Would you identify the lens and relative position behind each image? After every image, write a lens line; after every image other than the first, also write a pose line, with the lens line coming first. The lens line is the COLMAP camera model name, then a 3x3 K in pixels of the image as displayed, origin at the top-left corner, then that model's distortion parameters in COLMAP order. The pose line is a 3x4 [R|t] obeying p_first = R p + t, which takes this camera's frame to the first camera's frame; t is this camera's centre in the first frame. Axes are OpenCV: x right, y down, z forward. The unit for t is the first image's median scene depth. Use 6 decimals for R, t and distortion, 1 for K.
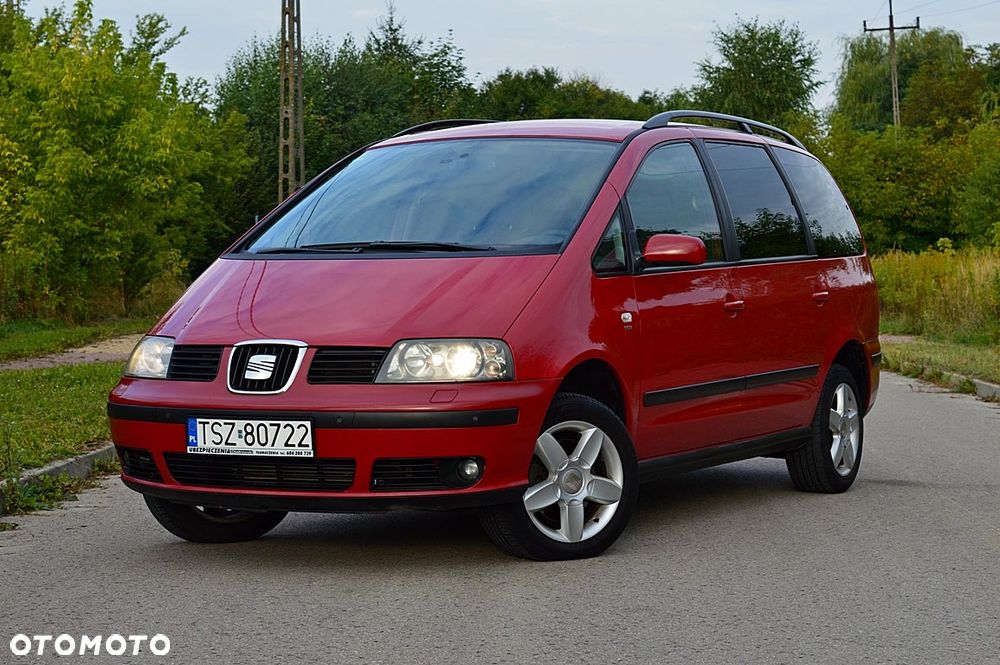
lens RADIAL K [[2317.2, 0, 500.0], [0, 2317.2, 332.5], [0, 0, 1]] dist [0.094754, -0.109657]
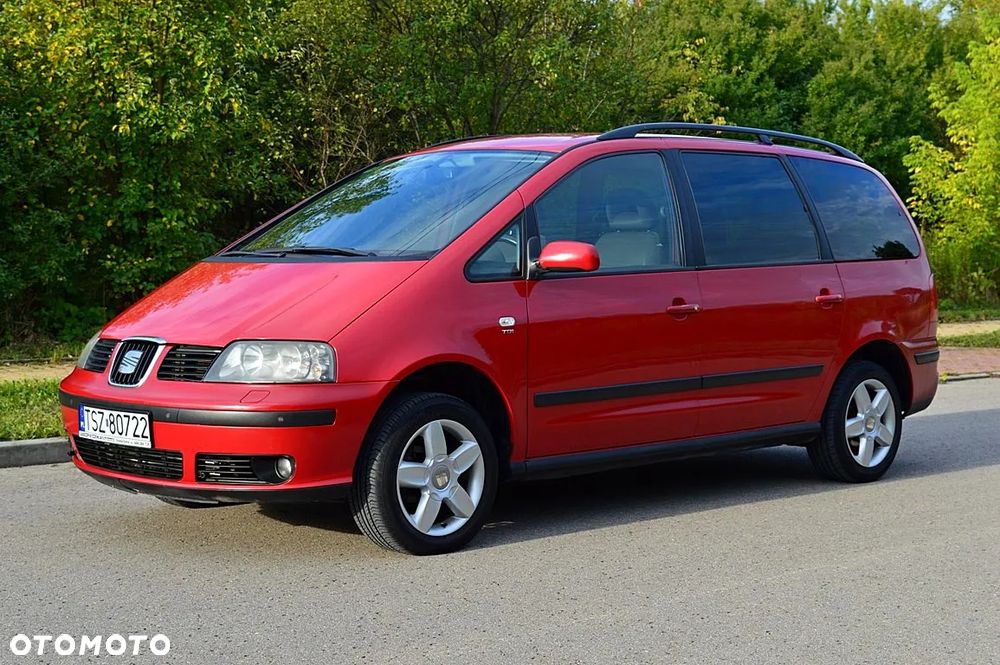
lens RADIAL K [[1613.3, 0, 500.0], [0, 1613.3, 332.5], [0, 0, 1]] dist [0.000337, 0.024123]
pose [[0.945394, 0.025235, -0.324950, 0.303754], [-0.017987, 0.999518, 0.025290, -0.020990], [0.325432, -0.018064, 0.945393, 0.335150]]
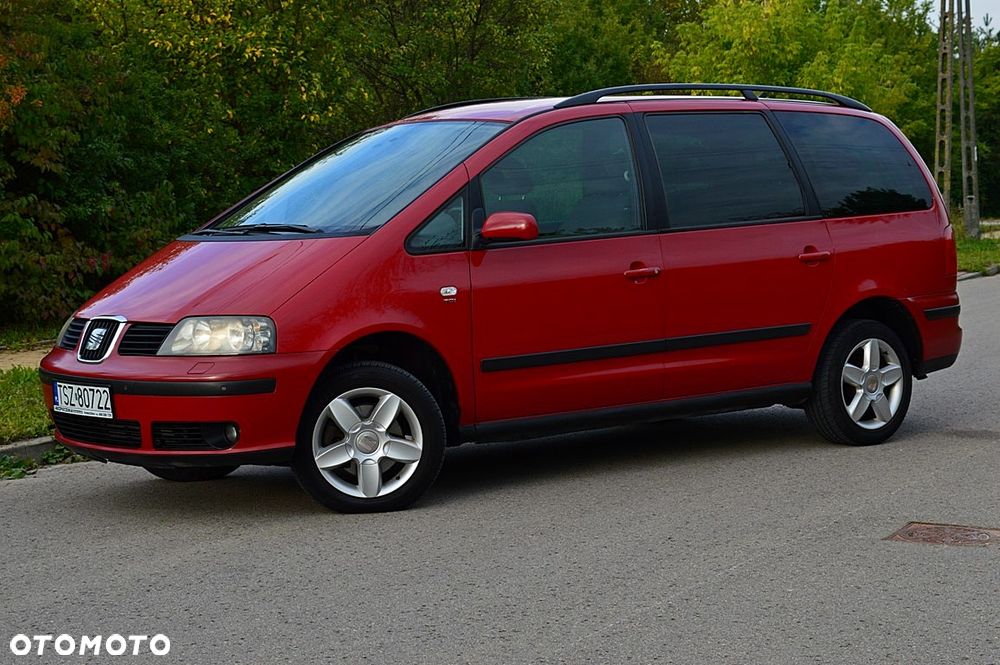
lens RADIAL K [[2053.2, 0, 500.0], [0, 2053.2, 332.5], [0, 0, 1]] dist [0.059962, 0.031646]
pose [[0.906348, 0.006441, -0.422482, 0.511406], [0.013526, 0.998929, 0.044246, -0.031115], [0.422315, -0.045817, 0.905291, 0.147917]]
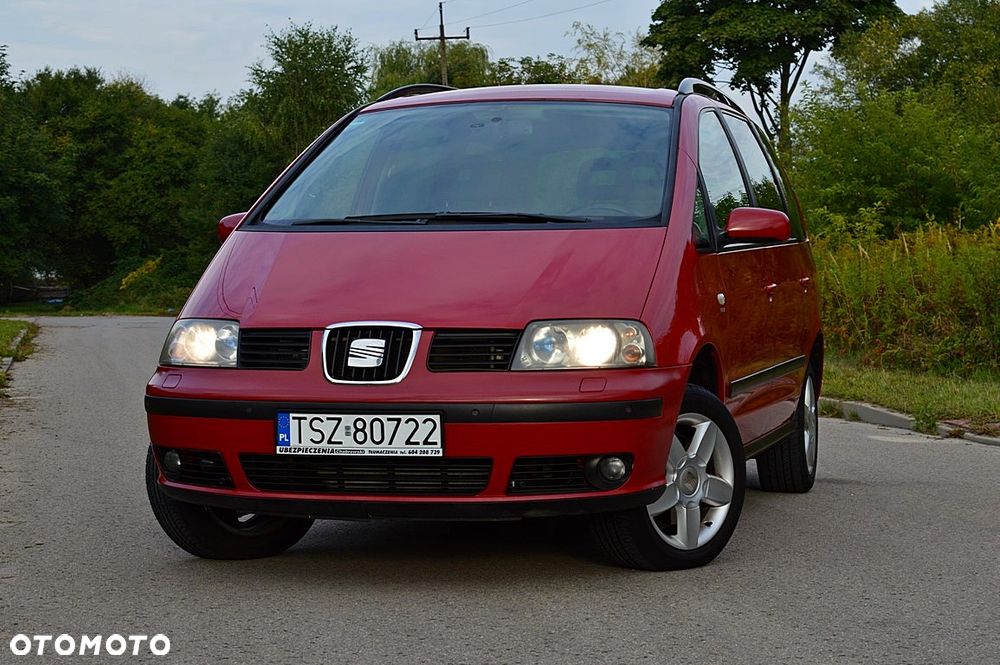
lens RADIAL K [[2317.2, 0, 500.0], [0, 2317.2, 332.5], [0, 0, 1]] dist [0.094754, -0.109657]
pose [[0.975965, -0.000687, 0.217926, -0.239528], [0.001714, 0.999988, -0.004523, 0.011132], [-0.217920, 0.004788, 0.975955, 0.147132]]
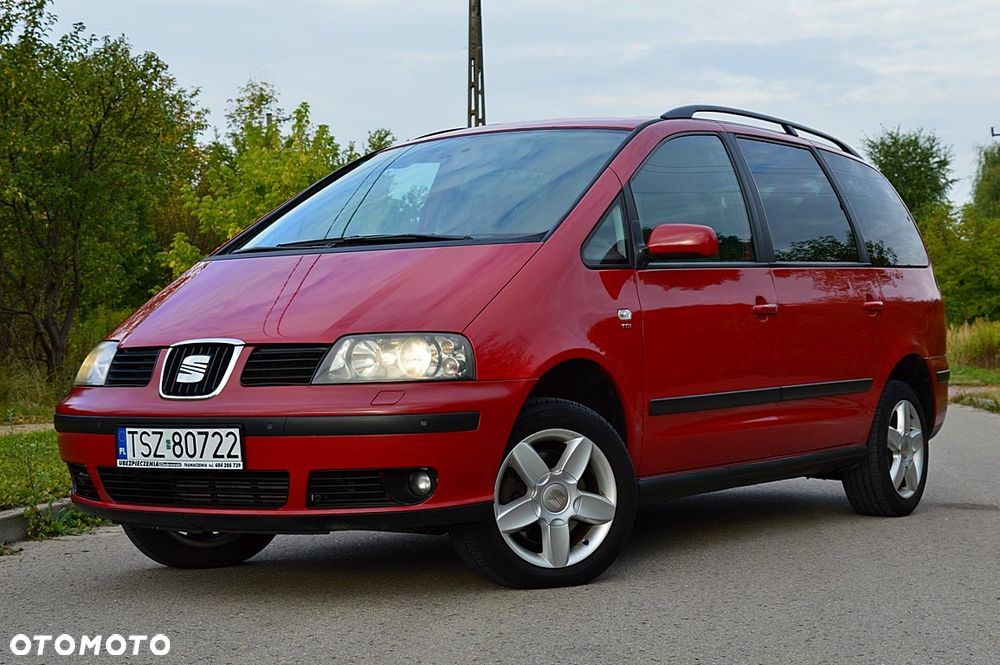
lens RADIAL K [[1866.5, 0, 500.0], [0, 1866.5, 332.5], [0, 0, 1]] dist [0.017427, 0.280164]
pose [[0.994050, -0.013391, -0.108097, 0.089483], [0.009409, 0.999261, -0.037260, 0.028311], [0.108516, 0.036021, 0.993442, 0.299334]]
